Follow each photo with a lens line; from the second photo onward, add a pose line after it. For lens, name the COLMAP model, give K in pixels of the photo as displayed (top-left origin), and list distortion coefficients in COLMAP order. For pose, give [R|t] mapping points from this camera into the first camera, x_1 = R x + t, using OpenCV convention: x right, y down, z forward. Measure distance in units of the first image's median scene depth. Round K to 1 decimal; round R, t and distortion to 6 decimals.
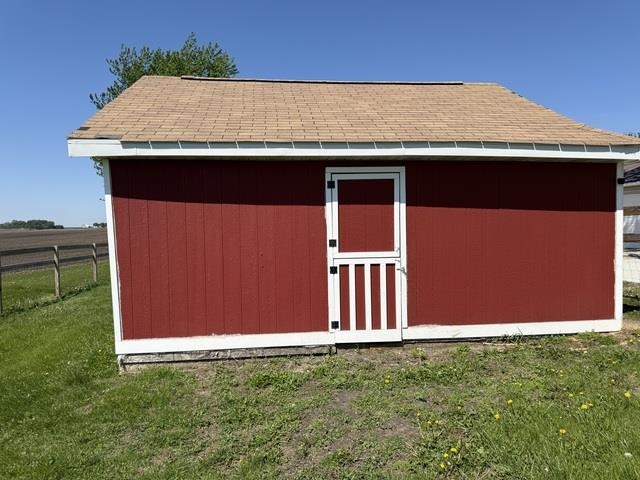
lens RADIAL K [[445.2, 0, 320.0], [0, 445.2, 240.0], [0, 0, 1]] dist [0.091675, -0.111450]
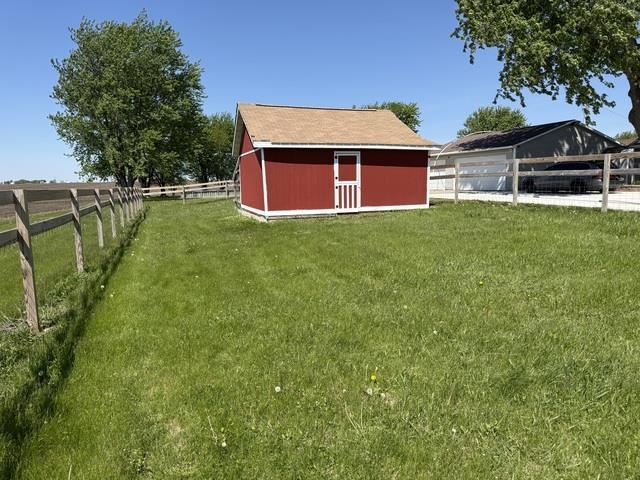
lens RADIAL K [[445.2, 0, 320.0], [0, 445.2, 240.0], [0, 0, 1]] dist [0.091675, -0.111450]
pose [[0.973476, -0.029050, 0.226939, -0.738223], [0.005940, 0.994781, 0.101857, 0.110816], [-0.228714, -0.097807, 0.968568, -1.801634]]
